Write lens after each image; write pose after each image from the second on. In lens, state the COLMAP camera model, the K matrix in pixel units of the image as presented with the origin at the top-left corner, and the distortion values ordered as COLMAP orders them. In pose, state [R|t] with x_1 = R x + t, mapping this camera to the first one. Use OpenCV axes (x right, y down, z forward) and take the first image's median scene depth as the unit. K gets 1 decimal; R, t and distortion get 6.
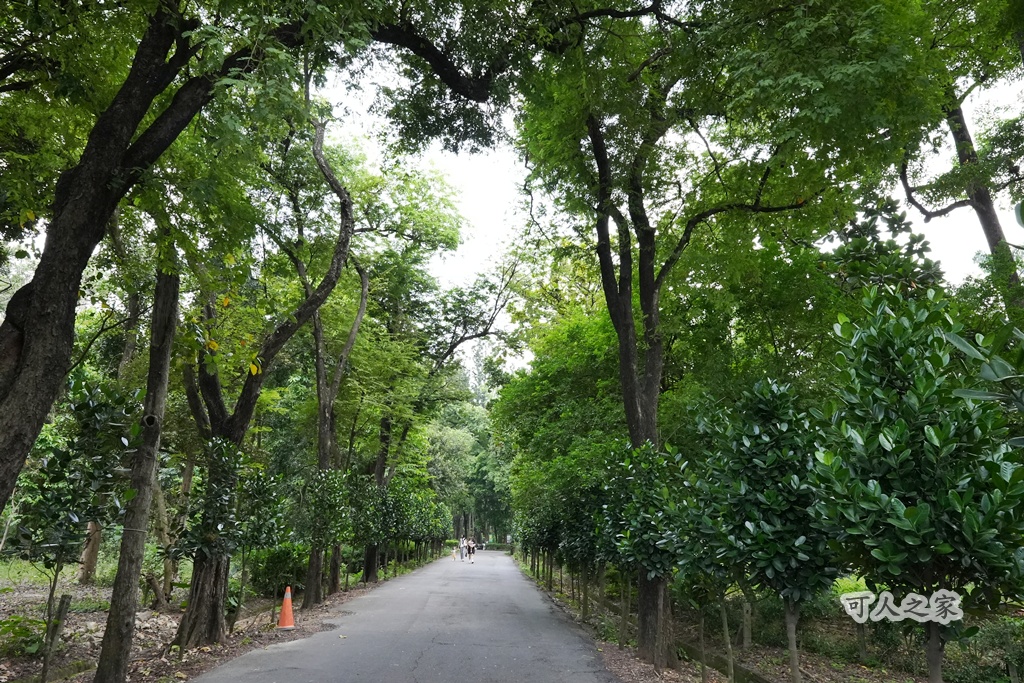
lens RADIAL K [[621.7, 0, 516.4], [0, 621.7, 339.2], [0, 0, 1]] dist [-0.006735, -0.009337]
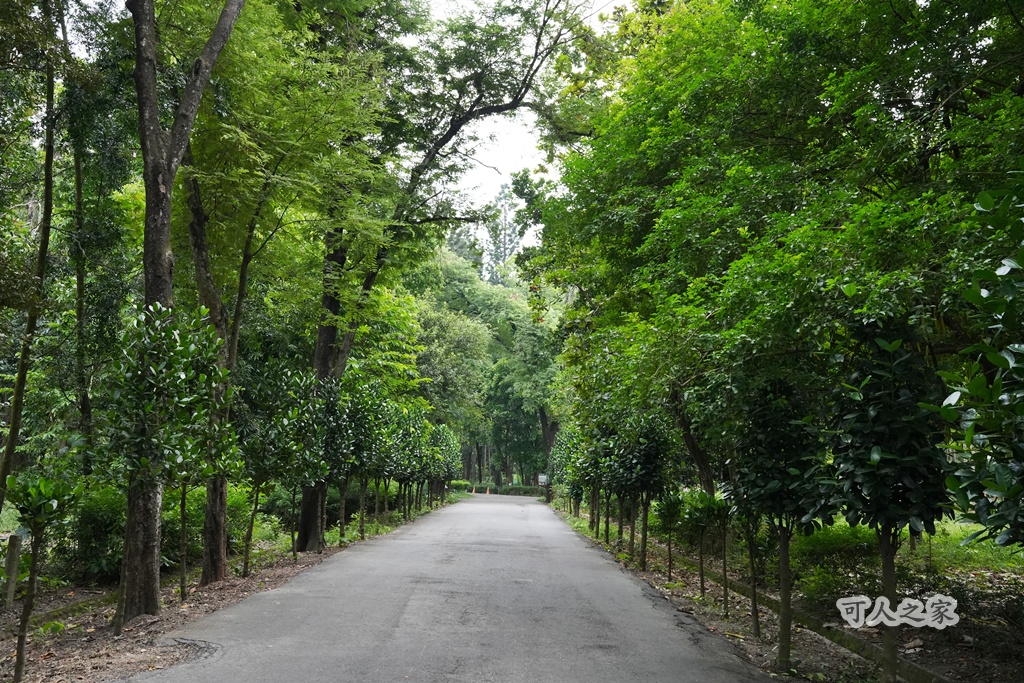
lens RADIAL K [[862.9, 0, 510.2], [0, 862.9, 342.0], [0, 0, 1]] dist [-0.061320, -0.002262]
pose [[0.999095, 0.000774, -0.042536, -0.018504], [0.005666, 0.988507, 0.151072, 0.062198], [0.042164, -0.151176, 0.987607, 0.187493]]
